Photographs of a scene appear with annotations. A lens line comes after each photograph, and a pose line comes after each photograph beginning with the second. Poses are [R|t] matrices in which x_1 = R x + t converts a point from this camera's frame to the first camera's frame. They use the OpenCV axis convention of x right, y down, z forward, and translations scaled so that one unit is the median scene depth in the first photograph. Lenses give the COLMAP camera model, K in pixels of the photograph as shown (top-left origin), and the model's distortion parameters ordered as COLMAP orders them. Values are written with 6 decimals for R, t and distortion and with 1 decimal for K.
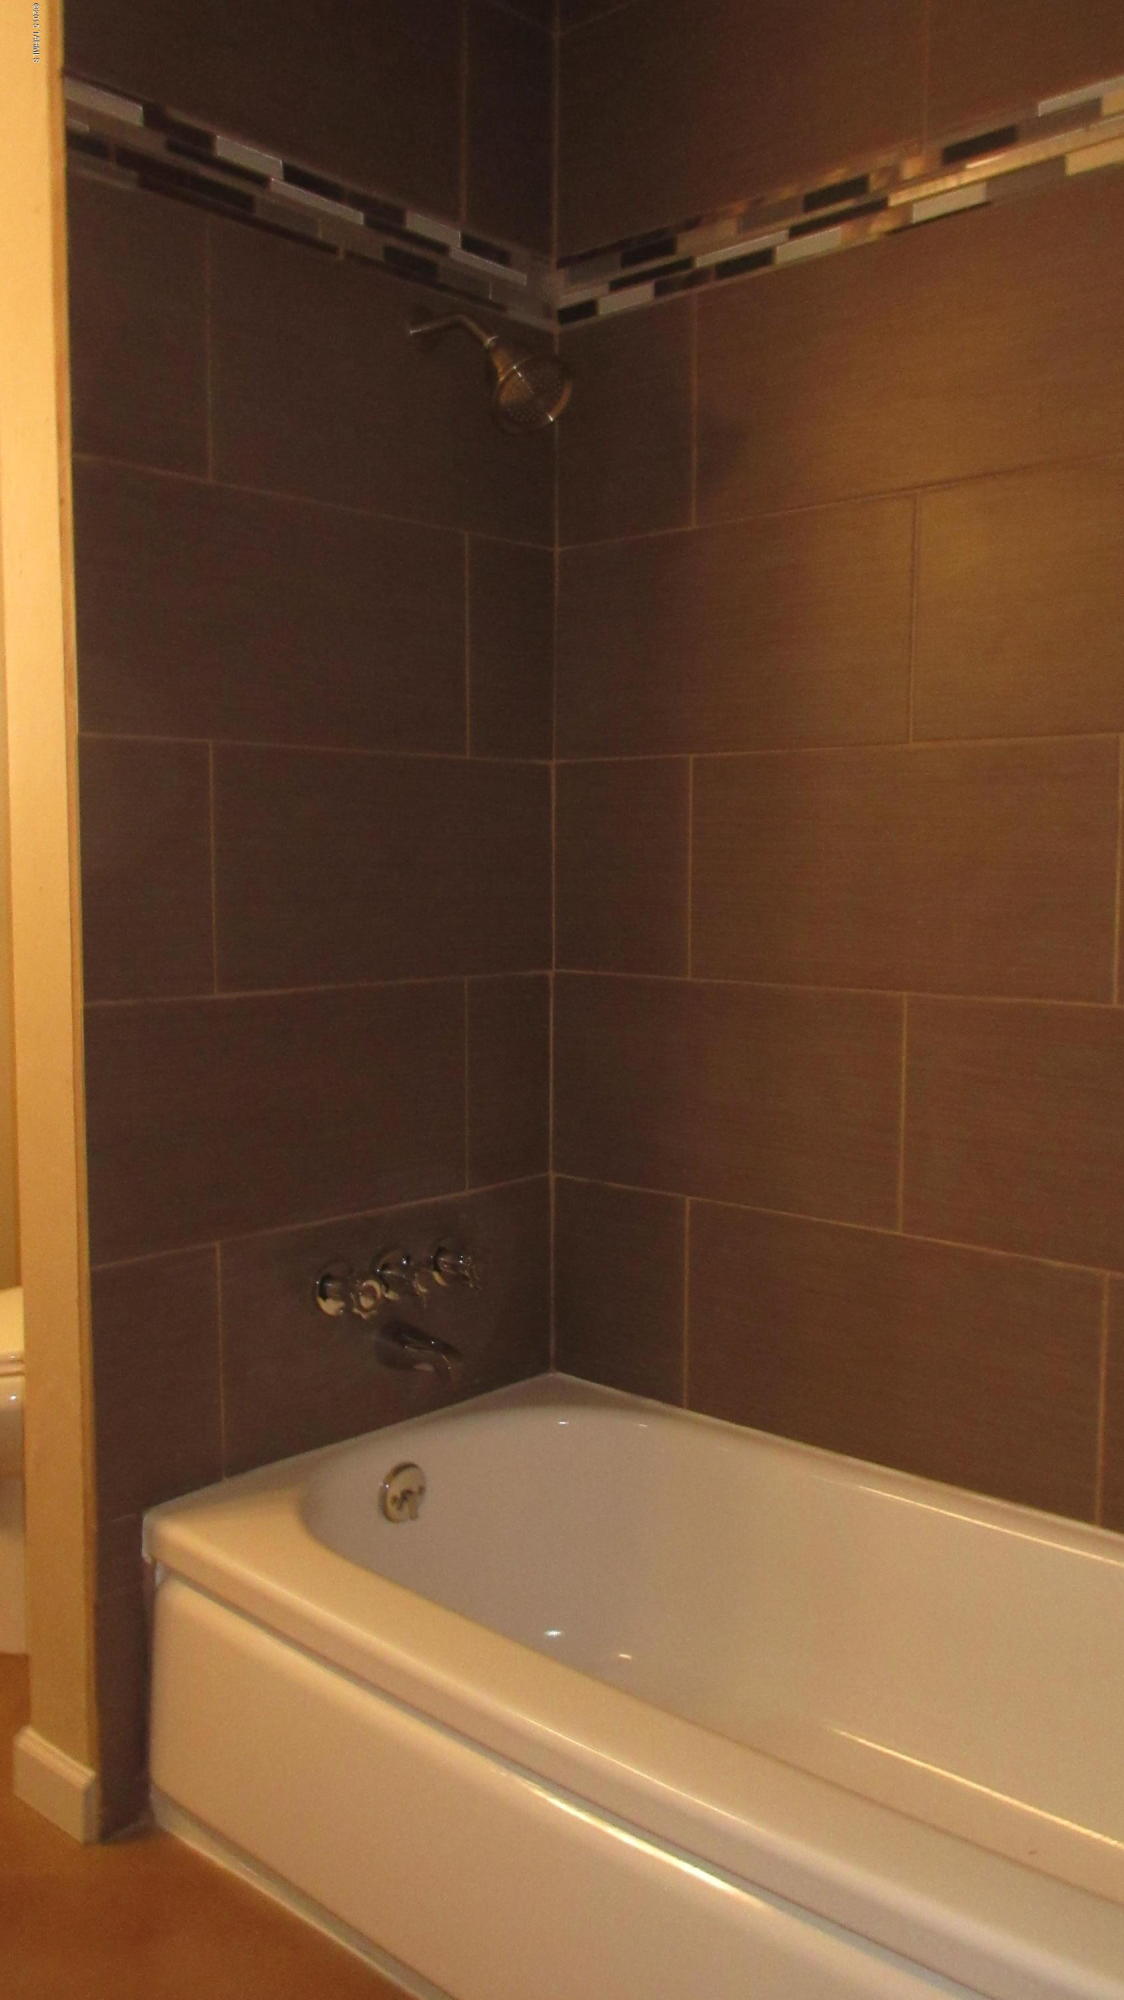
lens RADIAL K [[1670.6, 0, 558.1], [0, 1670.6, 997.7], [0, 0, 1]] dist [0.011693, 0.006937]
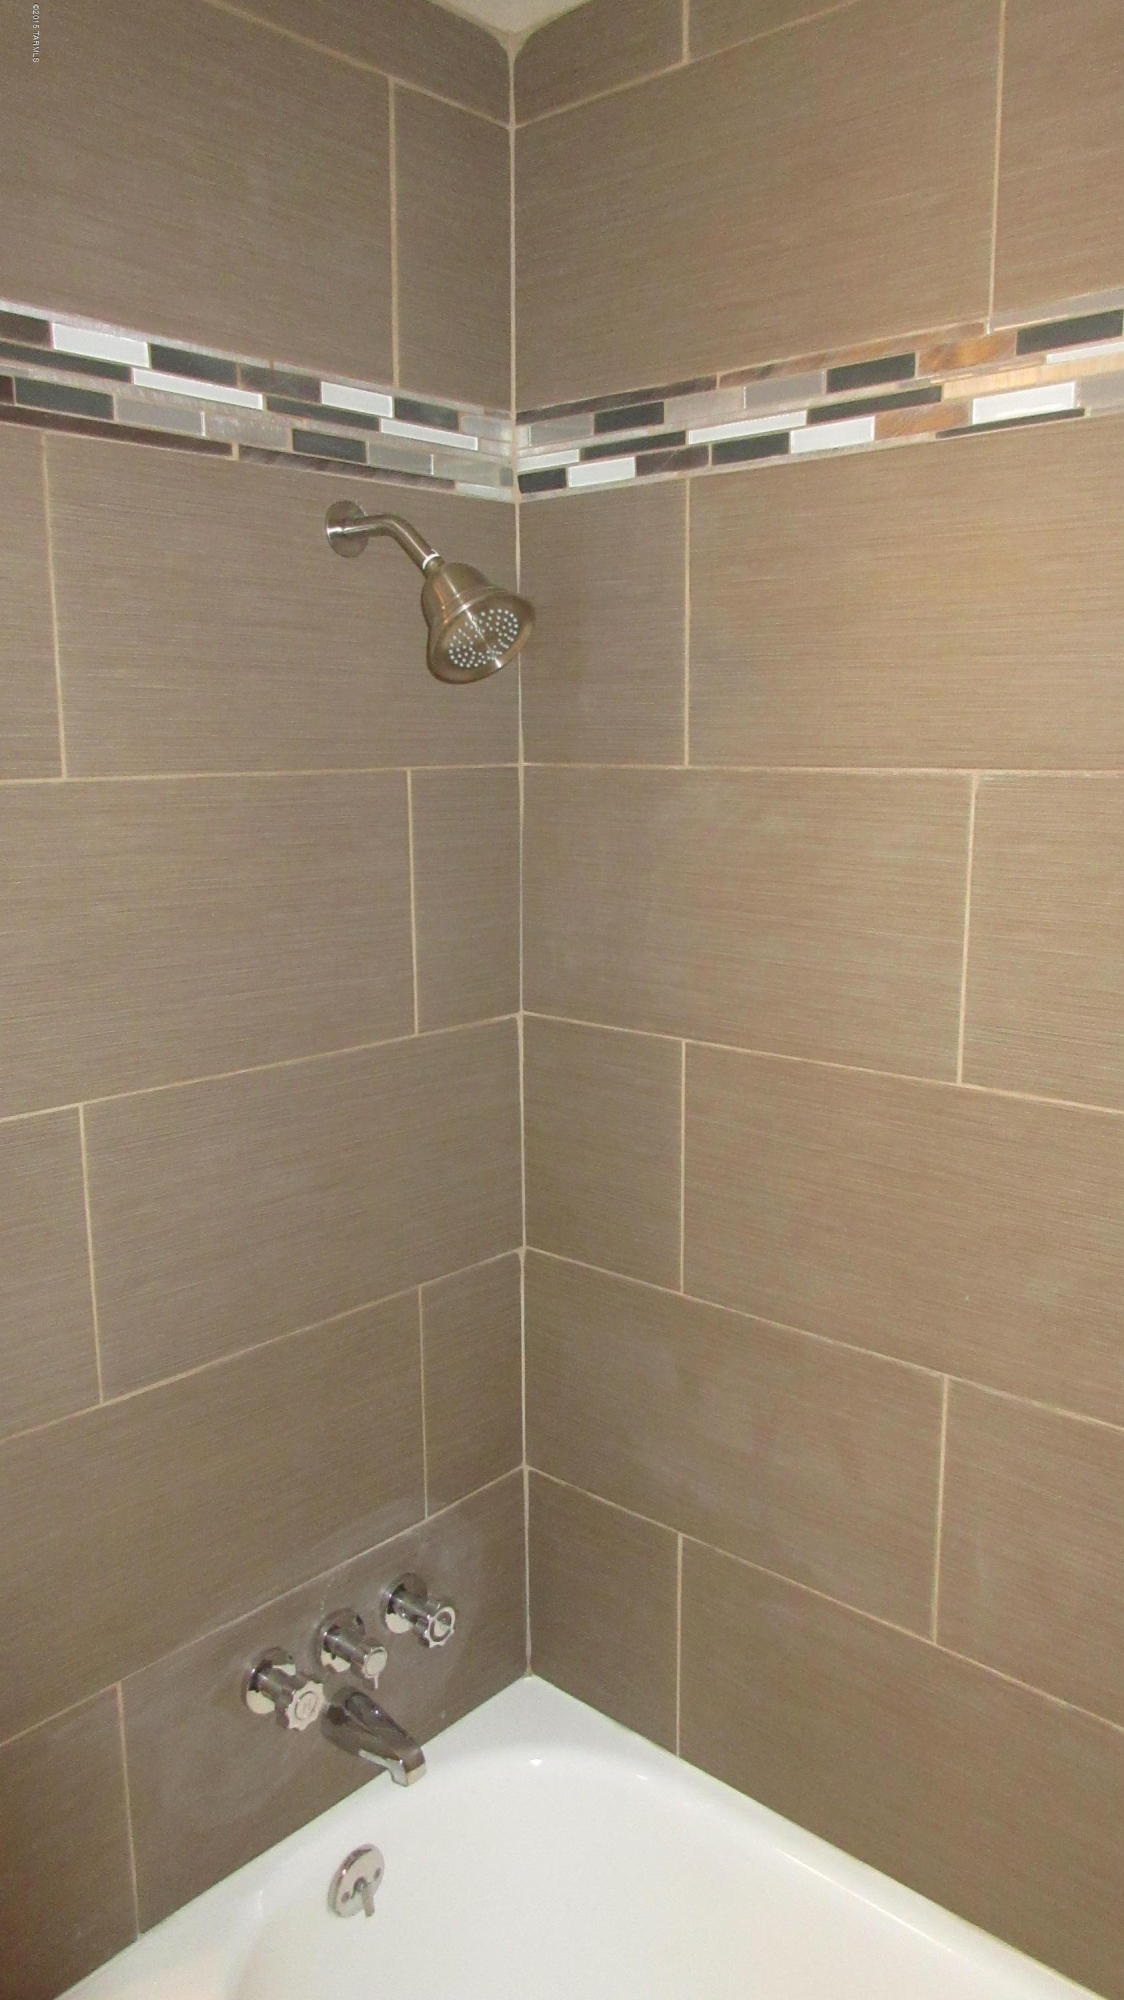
lens RADIAL K [[1496.3, 0, 563.8], [0, 1496.3, 996.0], [0, 0, 1]] dist [0.011228, -0.001955]
pose [[0.999930, -0.009820, 0.006545, 0.015452], [0.009180, 0.995754, 0.091599, -0.238817], [-0.007417, -0.091532, 0.995775, 0.263886]]
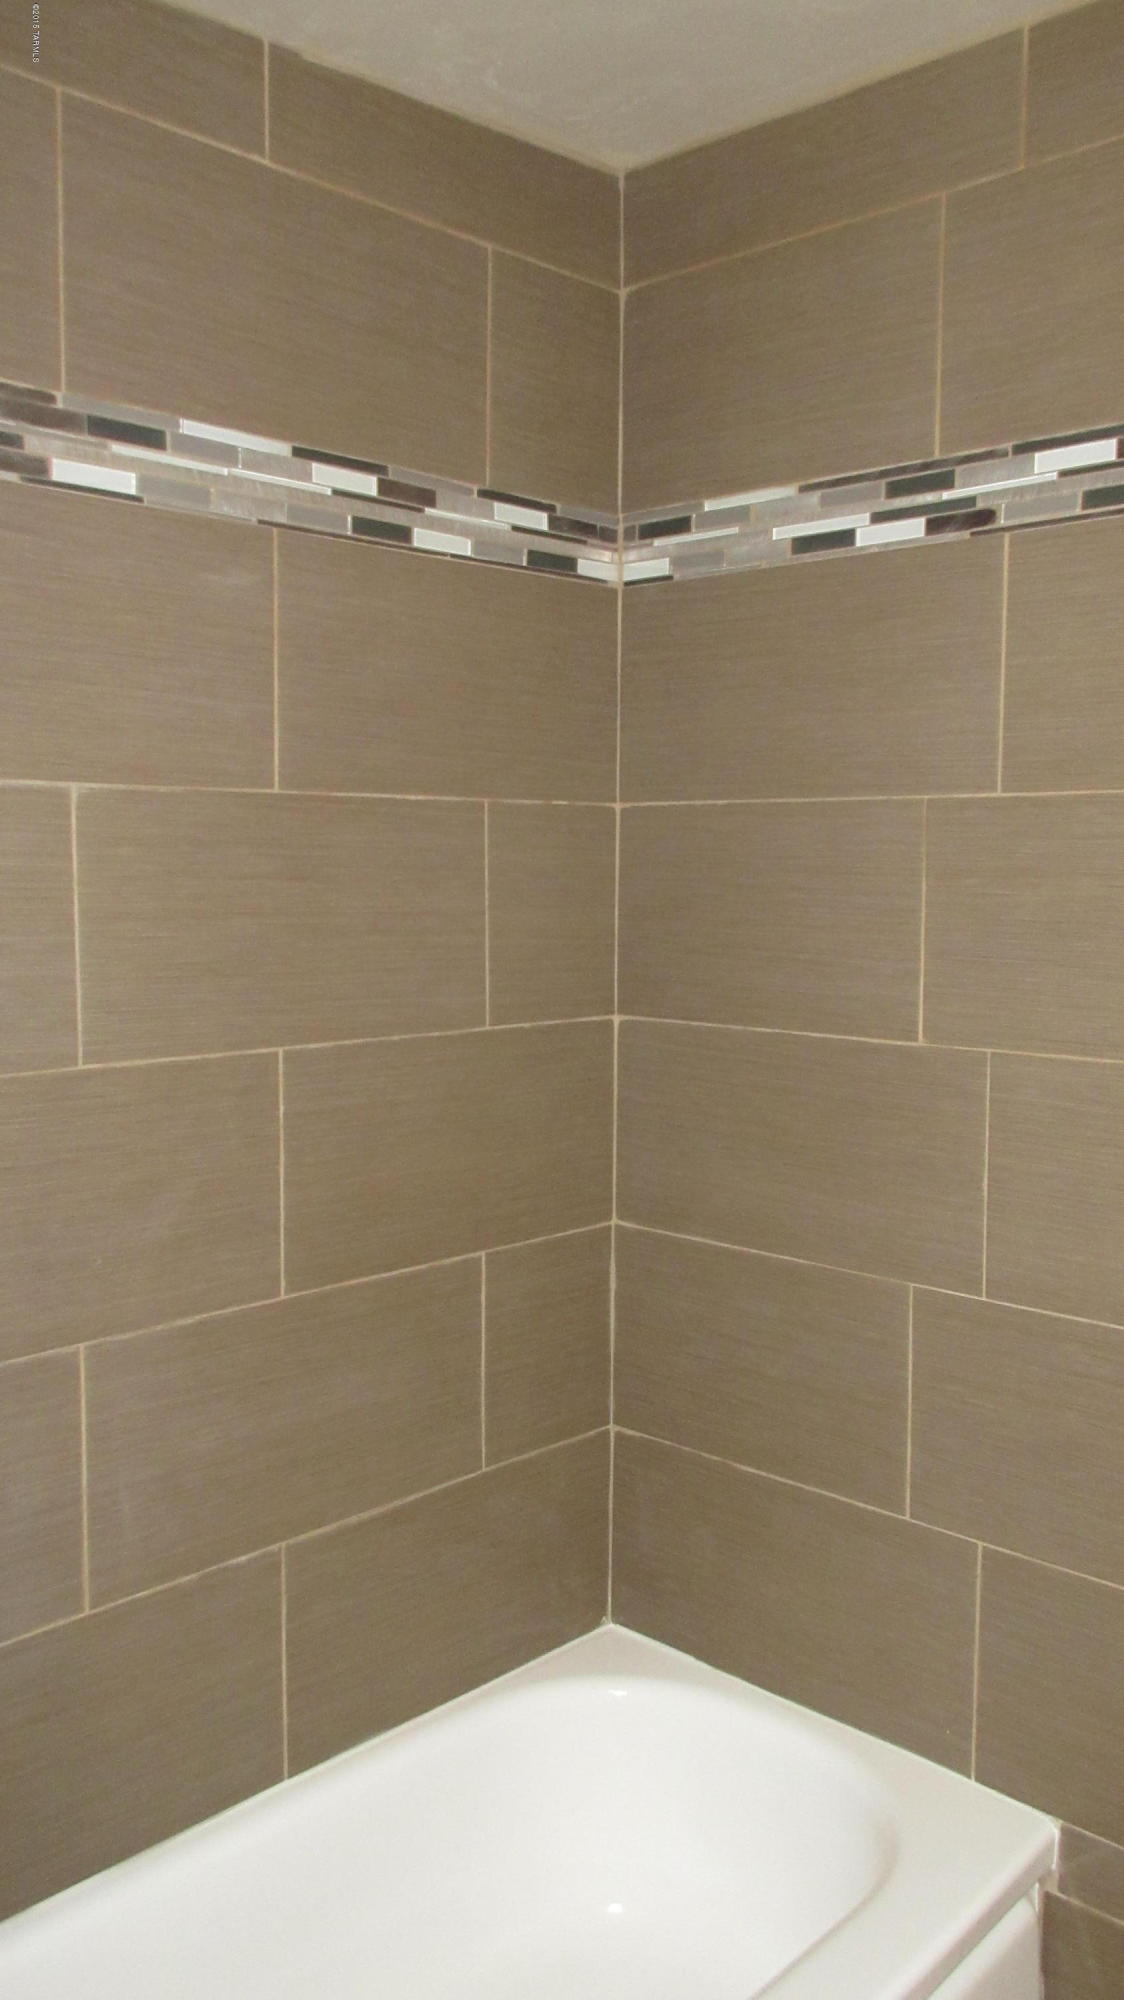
lens RADIAL K [[1670.6, 0, 560.5], [0, 1670.6, 996.5], [0, 0, 1]] dist [0.011693, 0.006937]
pose [[0.010709, -0.081584, 0.996609, -0.606112], [0.079790, 0.993558, 0.080477, -0.218736], [-0.996754, 0.078658, 0.017150, 0.667132]]
